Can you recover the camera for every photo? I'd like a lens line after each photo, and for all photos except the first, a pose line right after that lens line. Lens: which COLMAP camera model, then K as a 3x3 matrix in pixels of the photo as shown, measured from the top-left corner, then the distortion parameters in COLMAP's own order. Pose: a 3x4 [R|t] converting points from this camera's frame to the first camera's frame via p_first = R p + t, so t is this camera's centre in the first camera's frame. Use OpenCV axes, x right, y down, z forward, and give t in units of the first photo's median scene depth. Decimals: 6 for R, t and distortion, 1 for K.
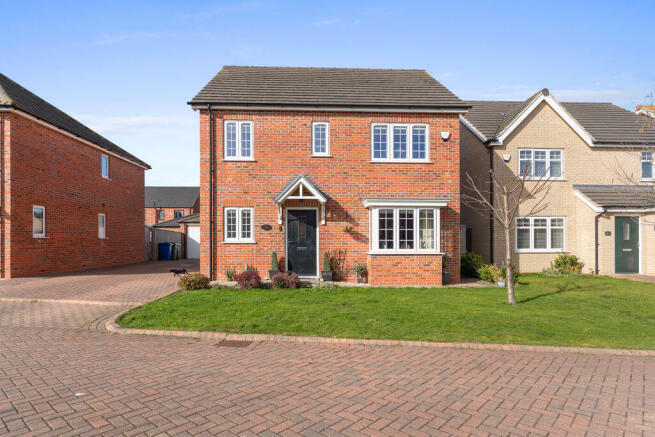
lens RADIAL K [[354.9, 0, 328.3], [0, 354.9, 205.6], [0, 0, 1]] dist [0.000191, -0.000283]
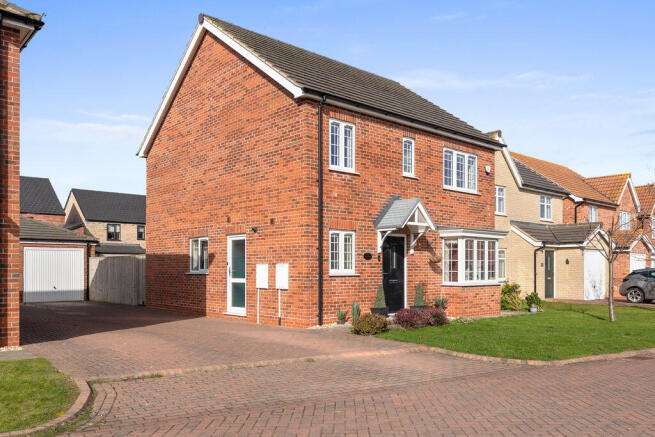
lens RADIAL K [[509.7, 0, 328.3], [0, 509.7, 218.1], [0, 0, 1]] dist [0.001819, 0.002418]
pose [[0.787945, 0.060838, 0.612732, -0.967103], [-0.062087, 0.997885, -0.019239, 0.000777], [-0.612607, -0.022884, 0.790056, 0.114387]]
